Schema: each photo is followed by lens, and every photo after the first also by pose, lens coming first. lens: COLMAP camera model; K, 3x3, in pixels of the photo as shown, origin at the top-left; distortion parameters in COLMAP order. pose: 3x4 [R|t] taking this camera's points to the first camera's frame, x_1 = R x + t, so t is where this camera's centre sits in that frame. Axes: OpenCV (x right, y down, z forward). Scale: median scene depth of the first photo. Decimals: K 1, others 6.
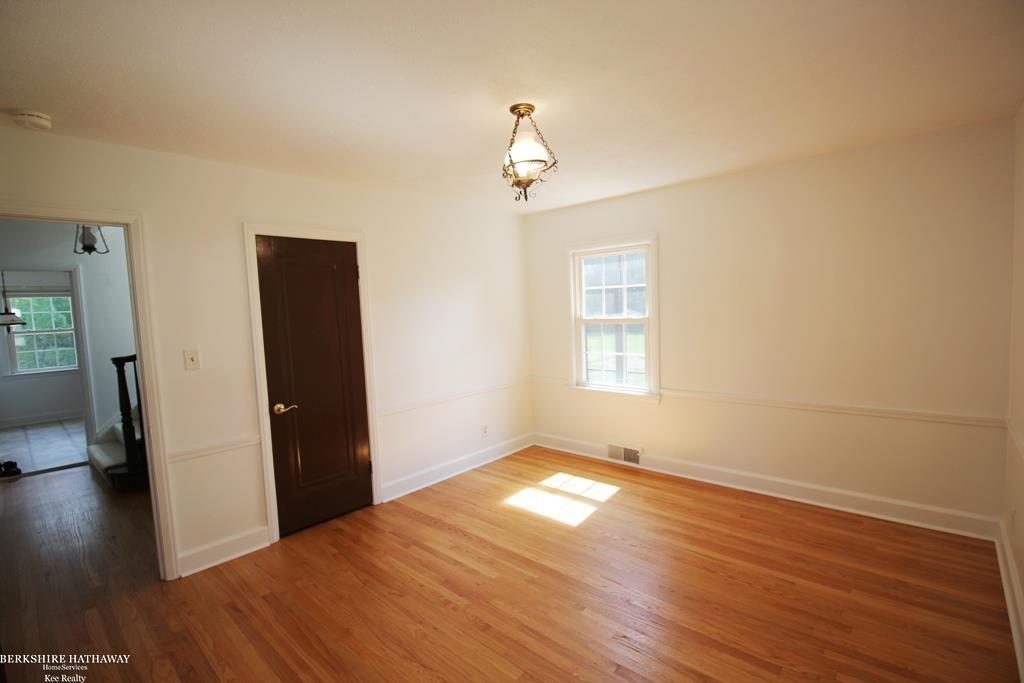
lens RADIAL K [[438.0, 0, 475.6], [0, 438.0, 337.9], [0, 0, 1]] dist [0.000812, -0.009639]
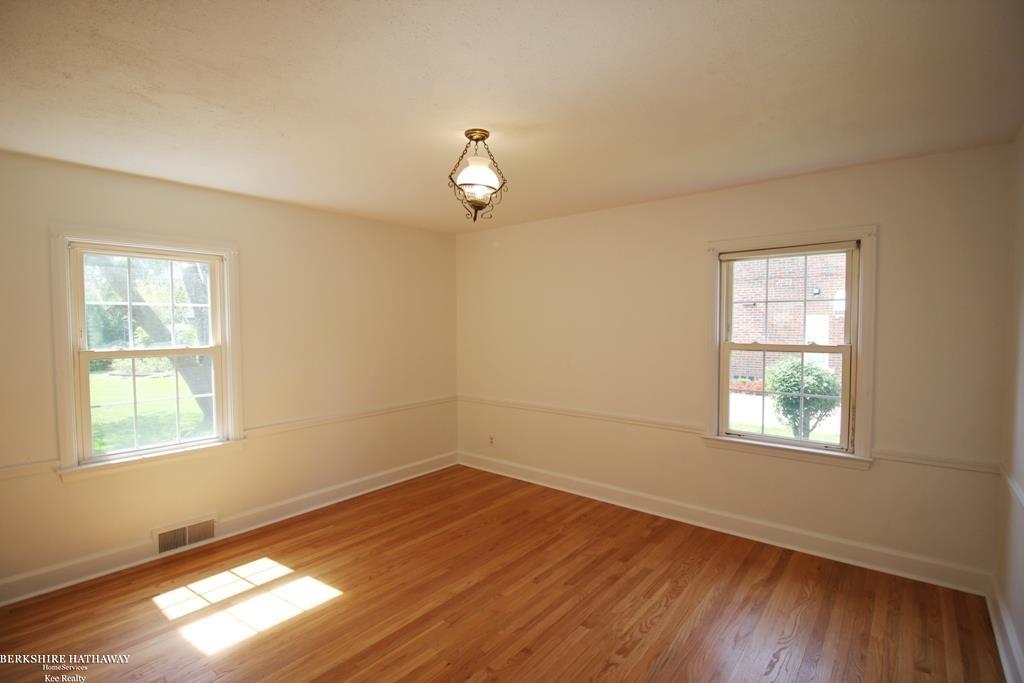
lens RADIAL K [[479.2, 0, 517.6], [0, 479.2, 342.2], [0, 0, 1]] dist [0.003982, -0.014581]
pose [[-0.049086, 0.000766, 0.998794, -0.641290], [0.078442, 0.996914, 0.003091, -0.018328], [-0.995710, 0.078499, -0.048994, 0.626538]]
